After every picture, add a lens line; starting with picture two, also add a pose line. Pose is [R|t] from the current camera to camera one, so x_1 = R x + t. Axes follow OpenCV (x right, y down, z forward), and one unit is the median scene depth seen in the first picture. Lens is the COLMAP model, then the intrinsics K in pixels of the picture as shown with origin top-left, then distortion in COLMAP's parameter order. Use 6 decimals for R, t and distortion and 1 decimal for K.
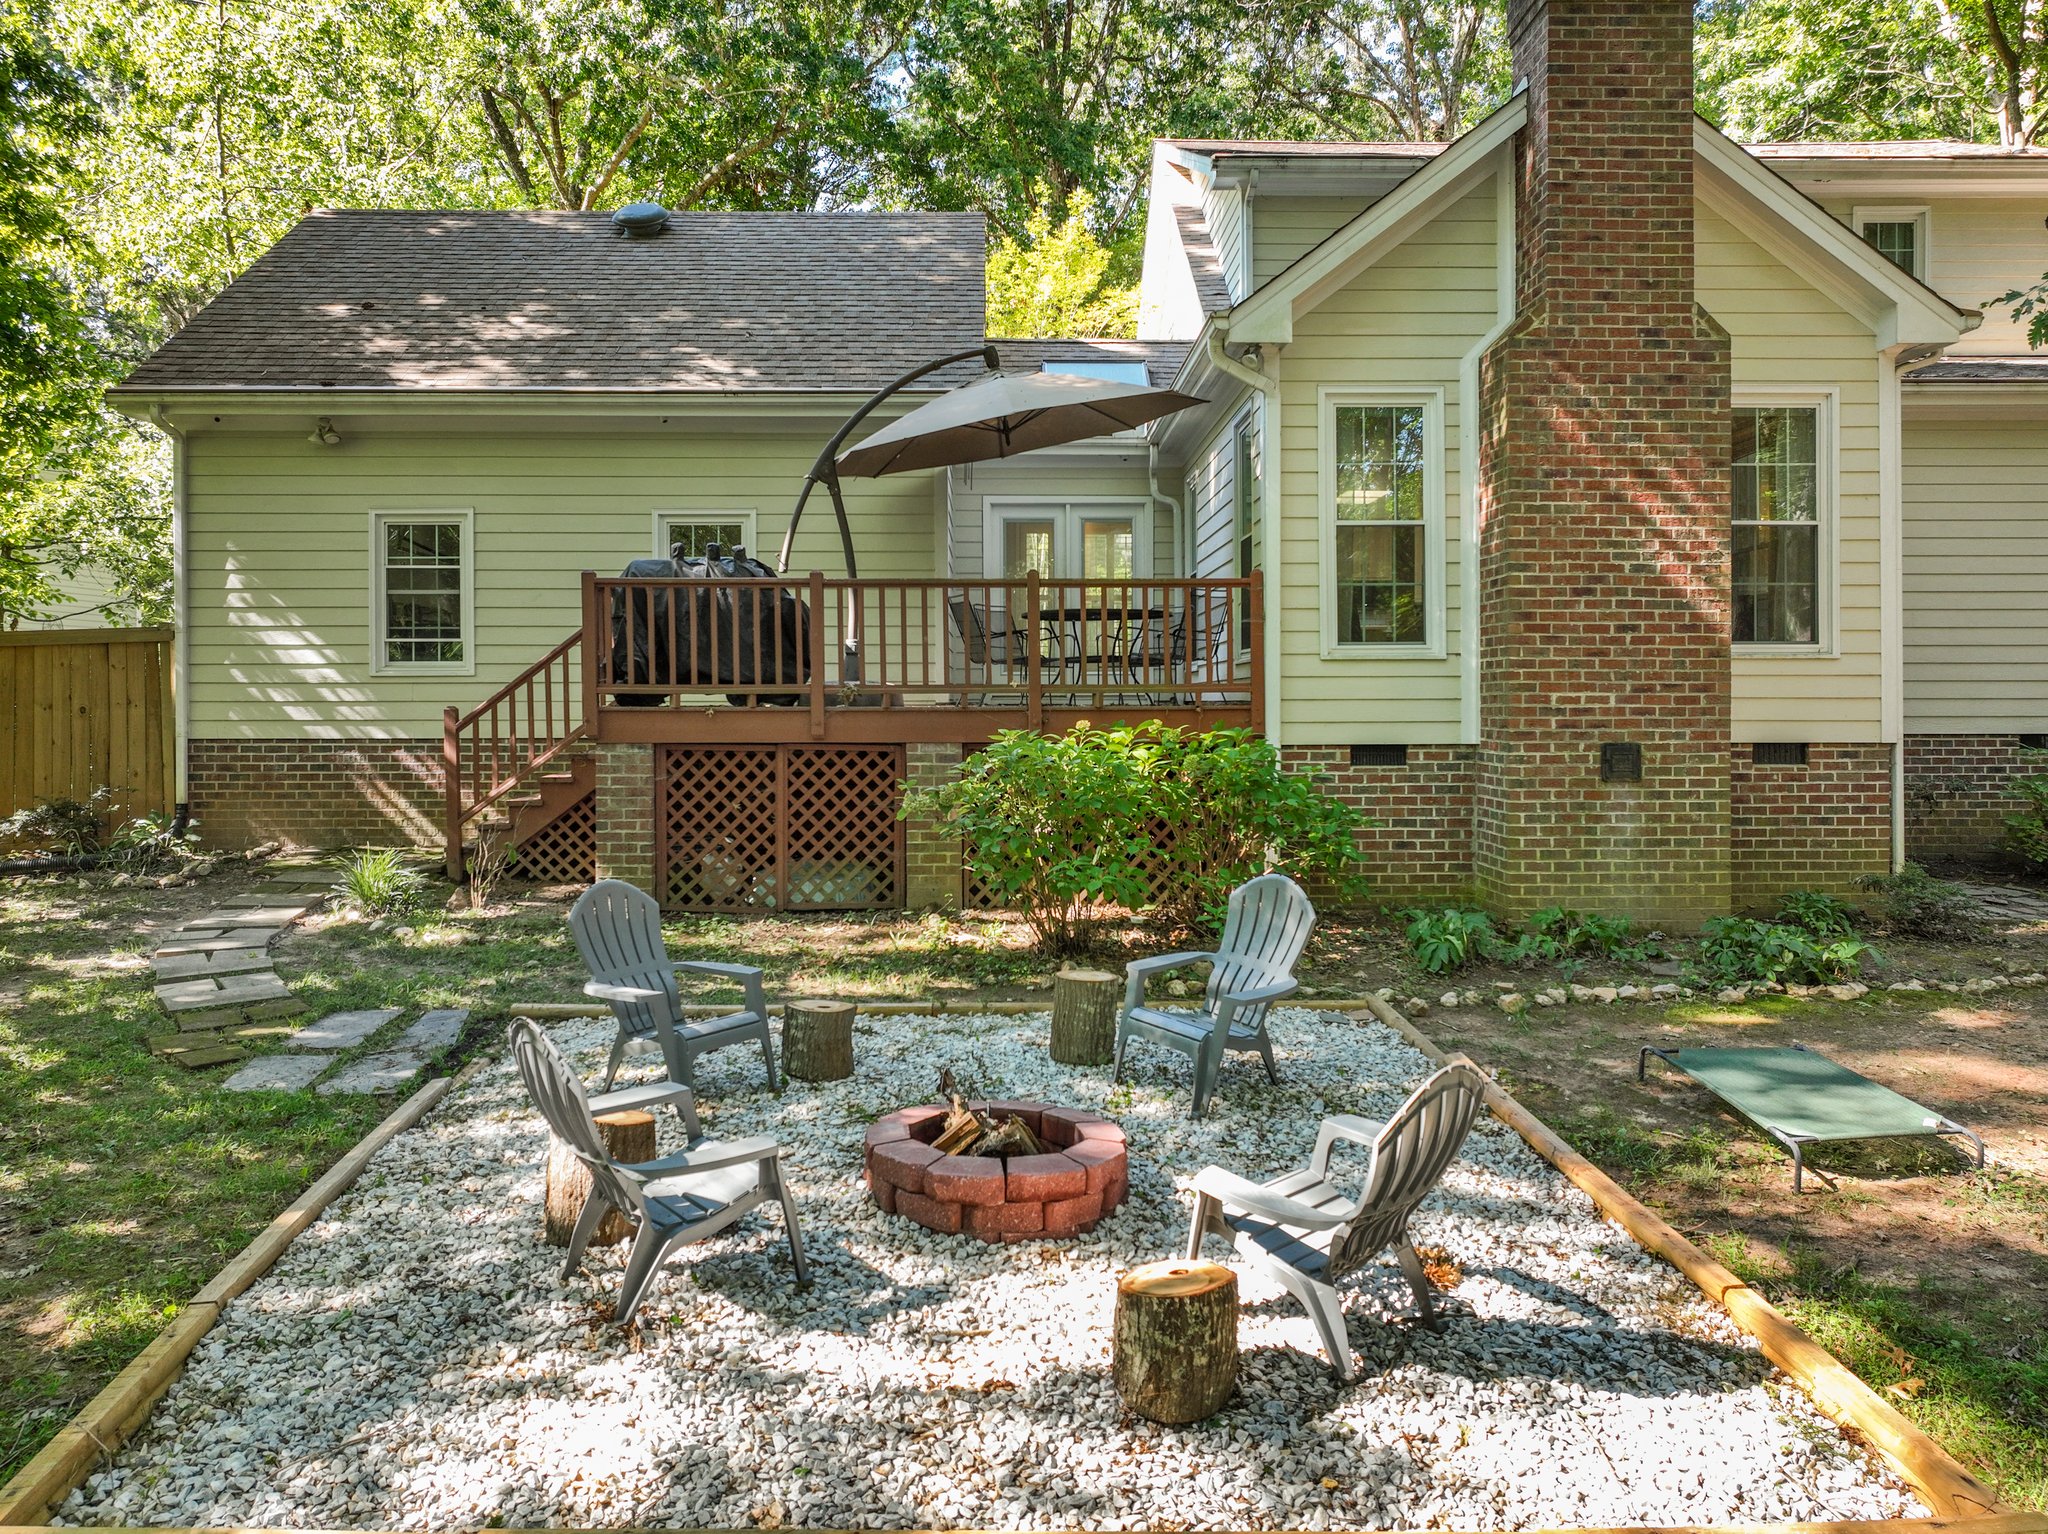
lens RADIAL K [[1477.0, 0, 1029.5], [0, 1477.0, 723.1], [0, 0, 1]] dist [0.008651, -0.001258]
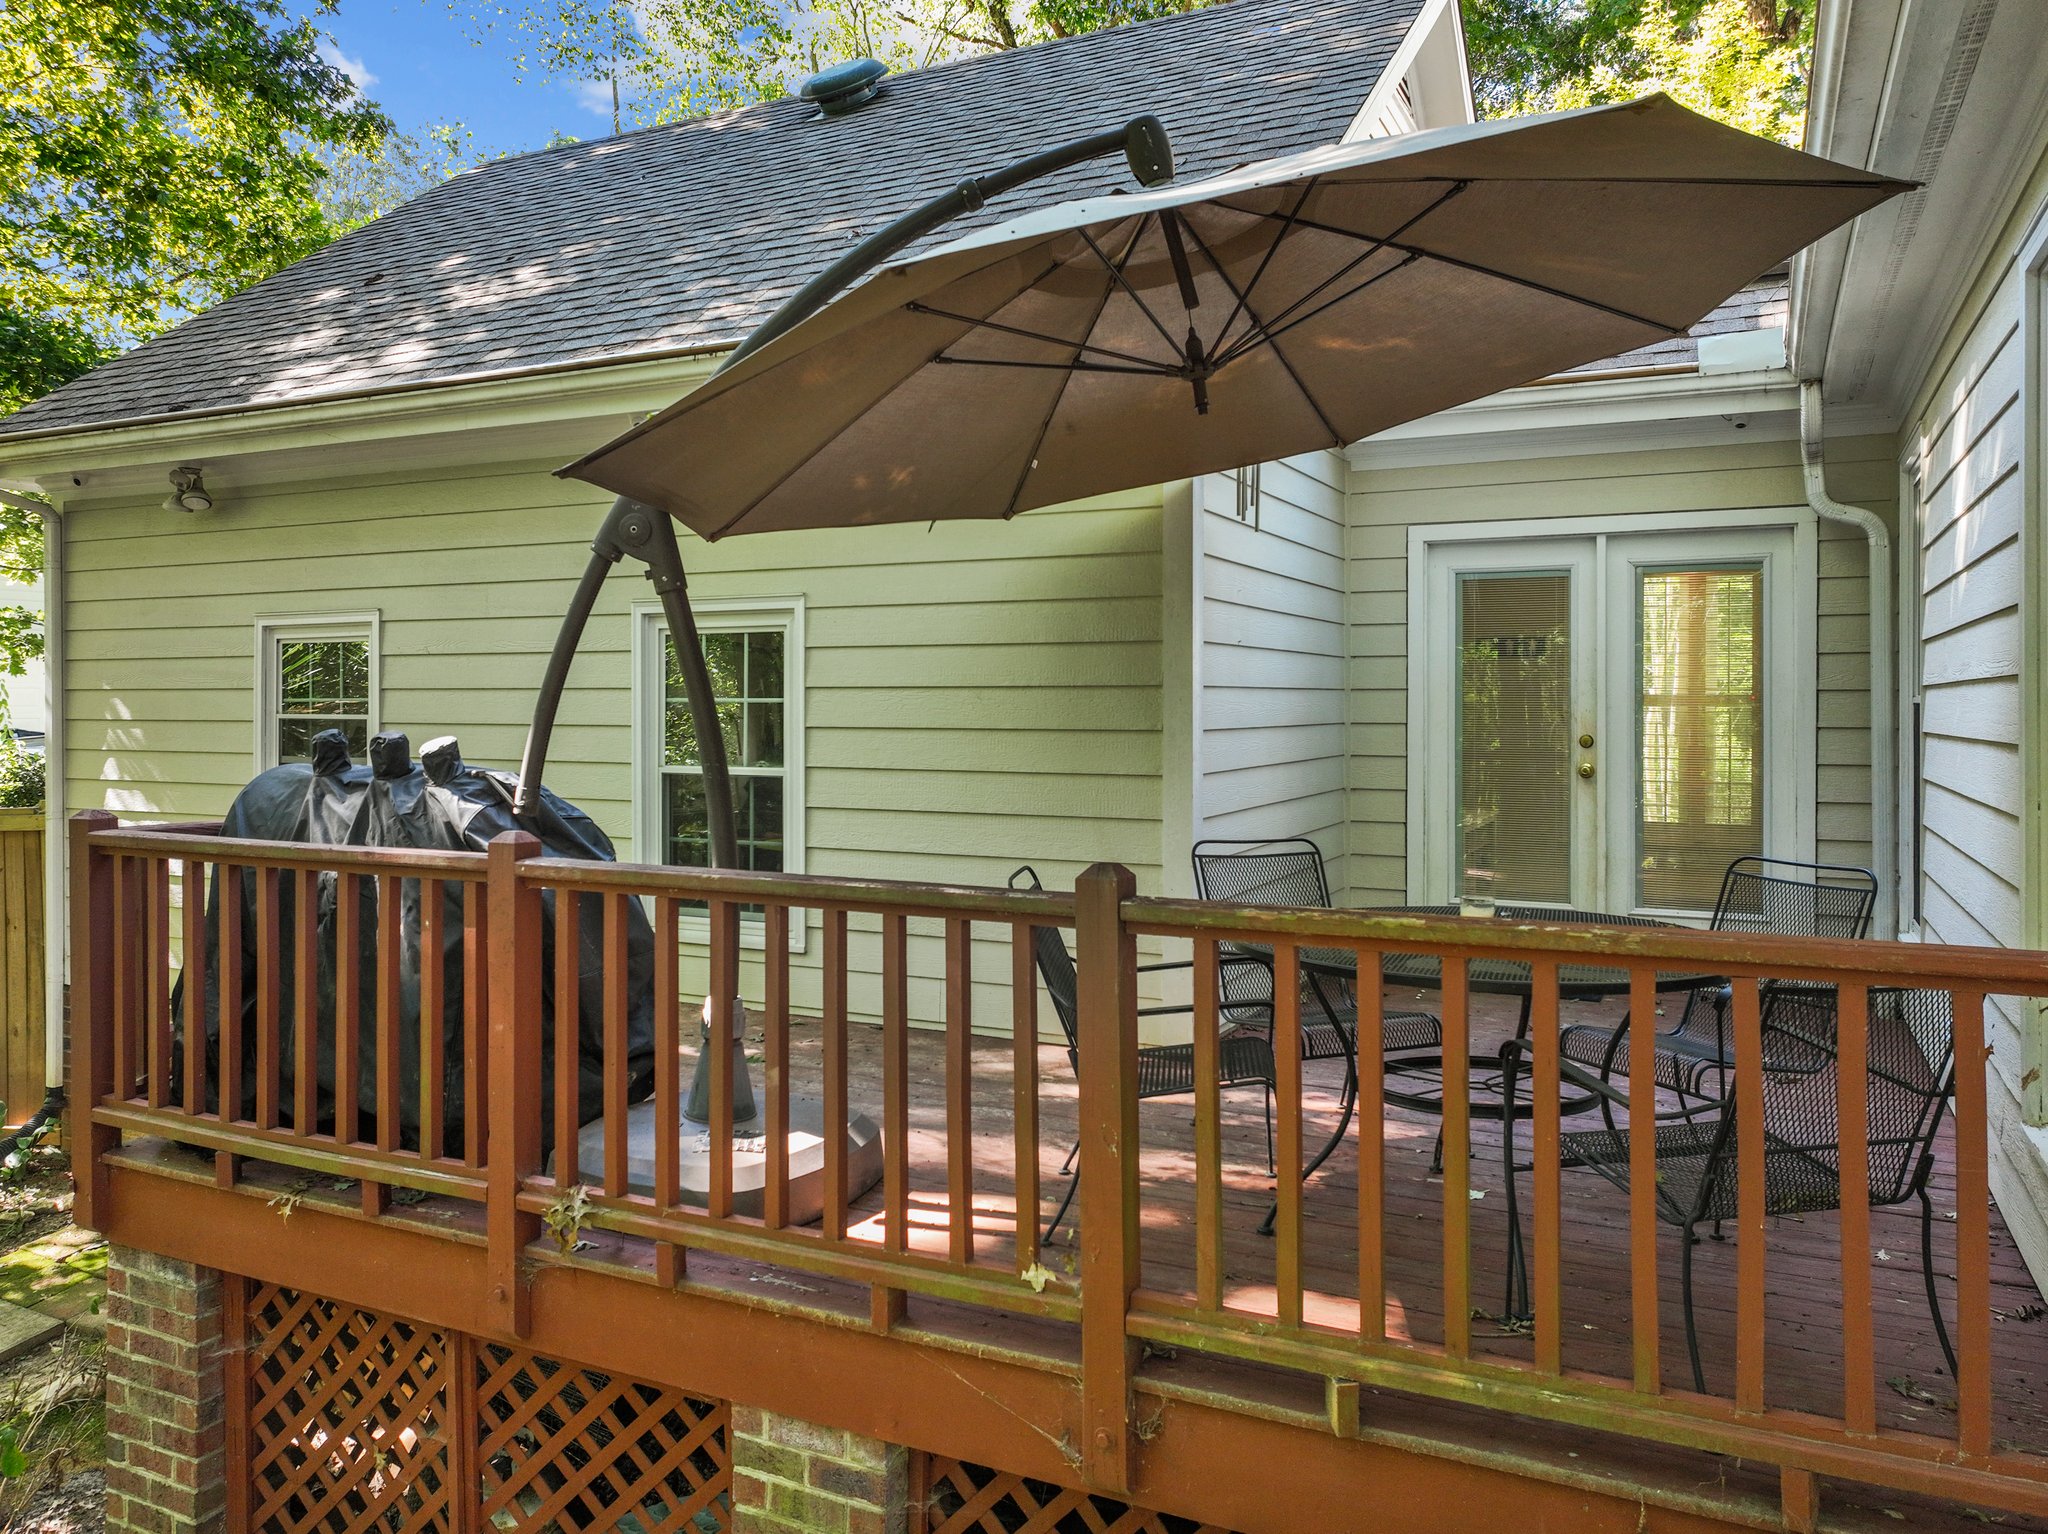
lens RADIAL K [[1458.4, 0, 1024.0], [0, 1458.4, 767.0], [0, 0, 1]] dist [0.004892, -0.001558]
pose [[0.888449, 0.024264, -0.458333, 0.107967], [-0.010375, 0.999408, 0.032796, -0.129602], [0.458857, -0.024383, 0.888175, 0.750305]]
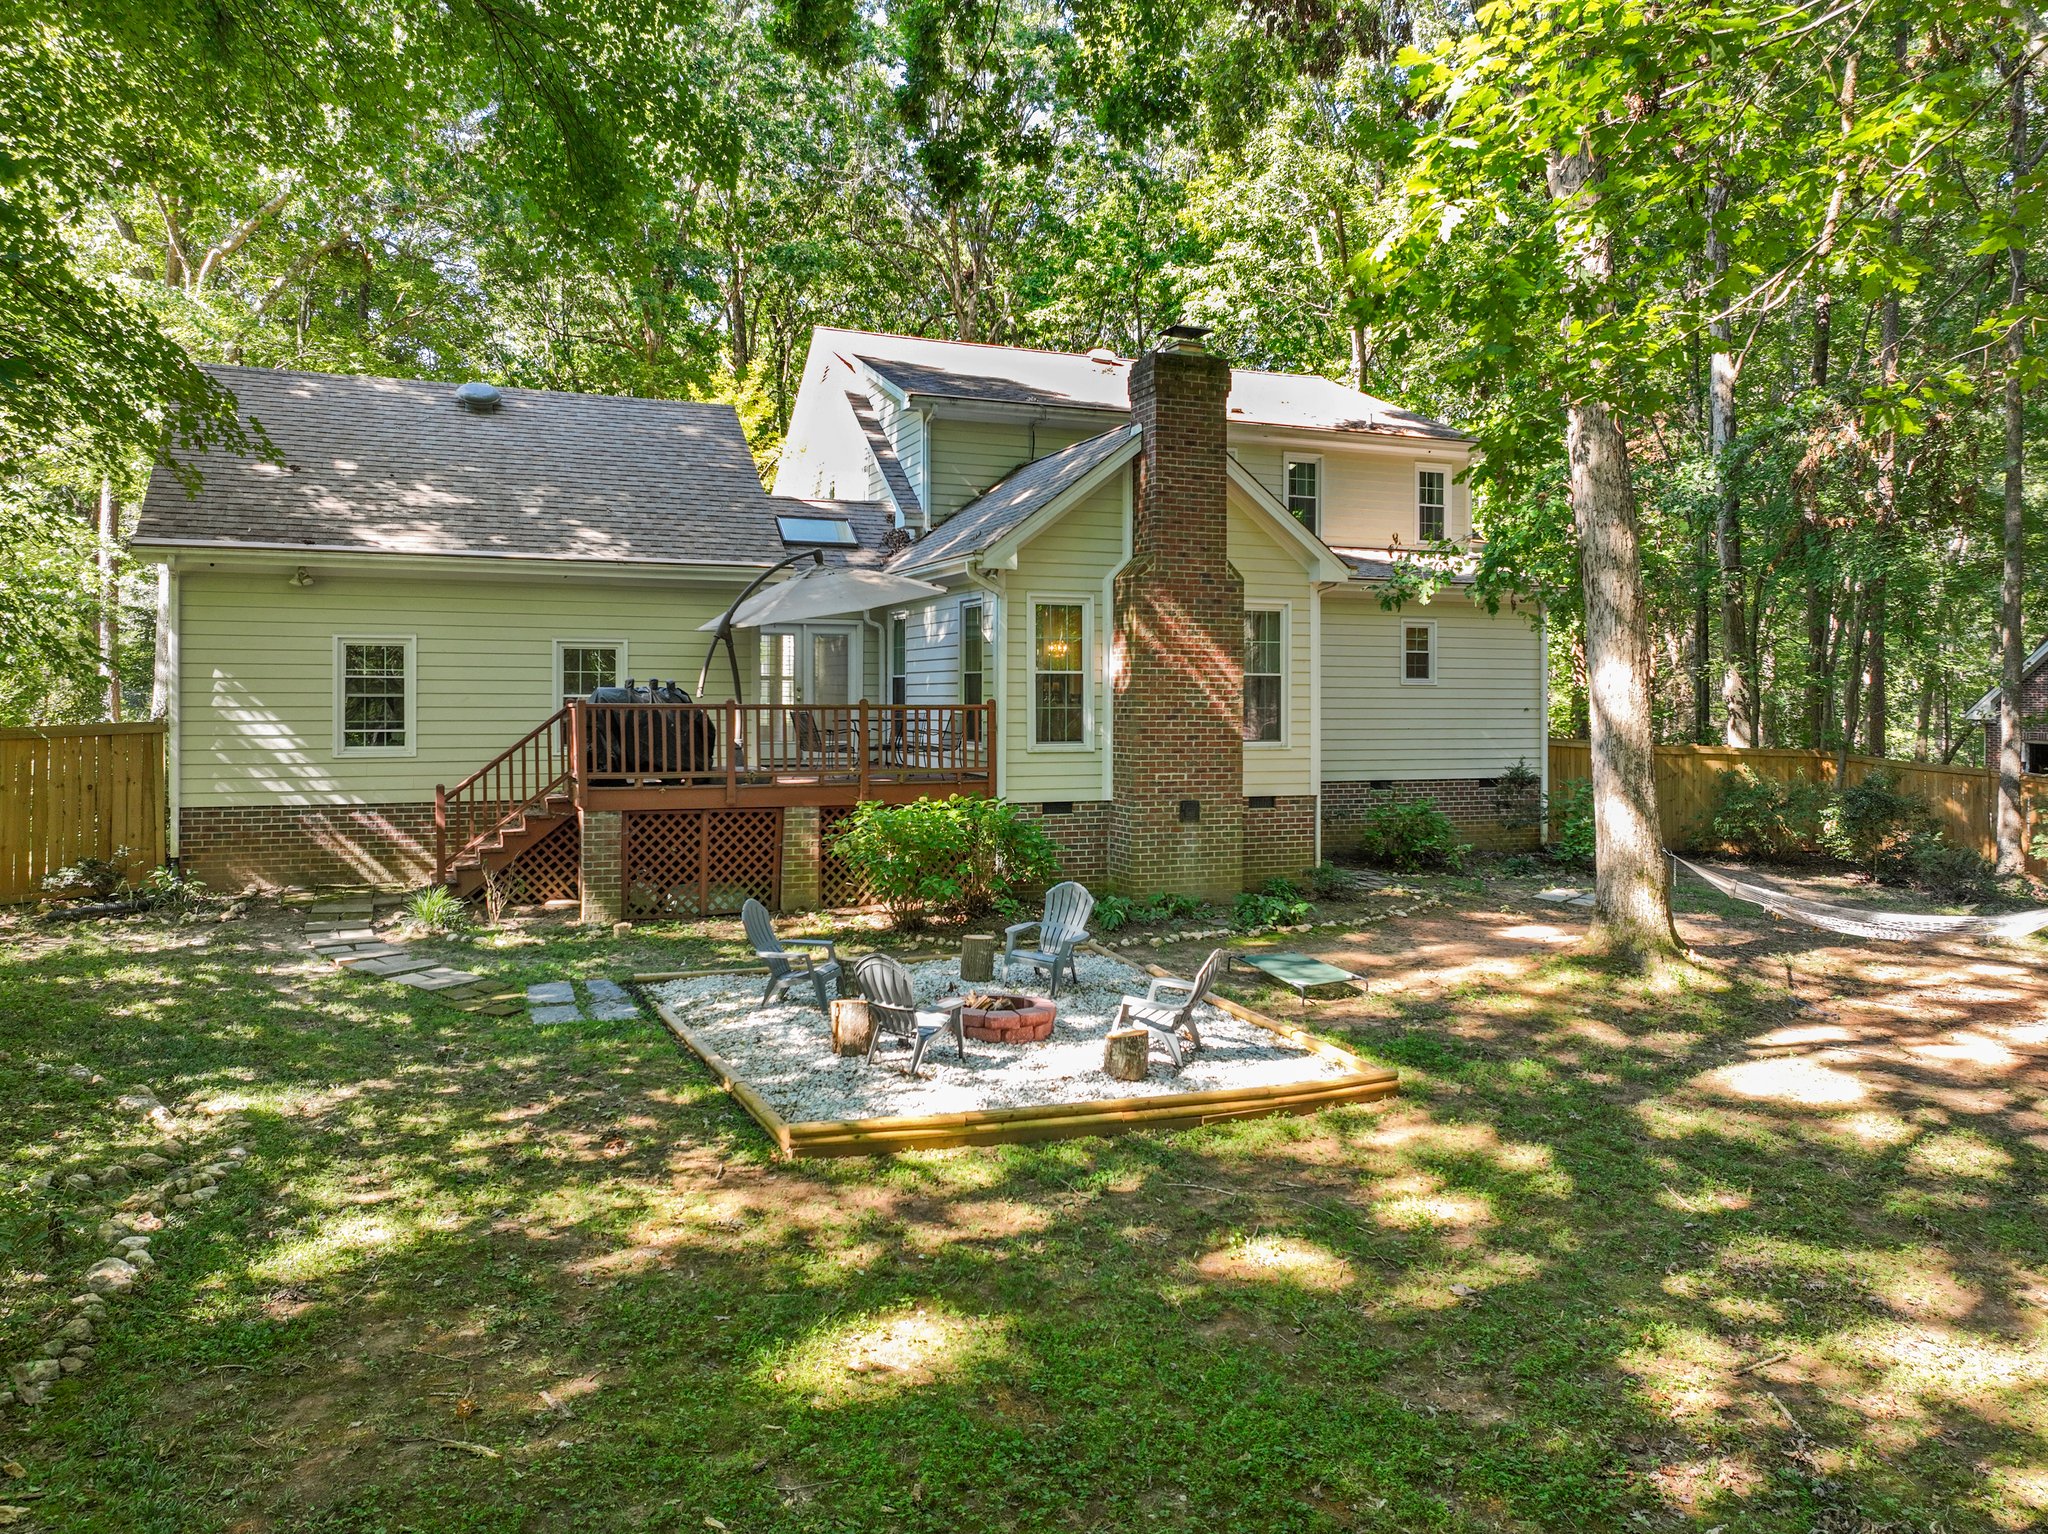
lens RADIAL K [[1458.4, 0, 1024.0], [0, 1458.4, 767.0], [0, 0, 1]] dist [0.004892, -0.001558]
pose [[0.933185, -0.011123, 0.359224, -0.403757], [-0.000126, 0.999511, 0.031277, -0.078184], [-0.359396, -0.029232, 0.932727, -0.555804]]
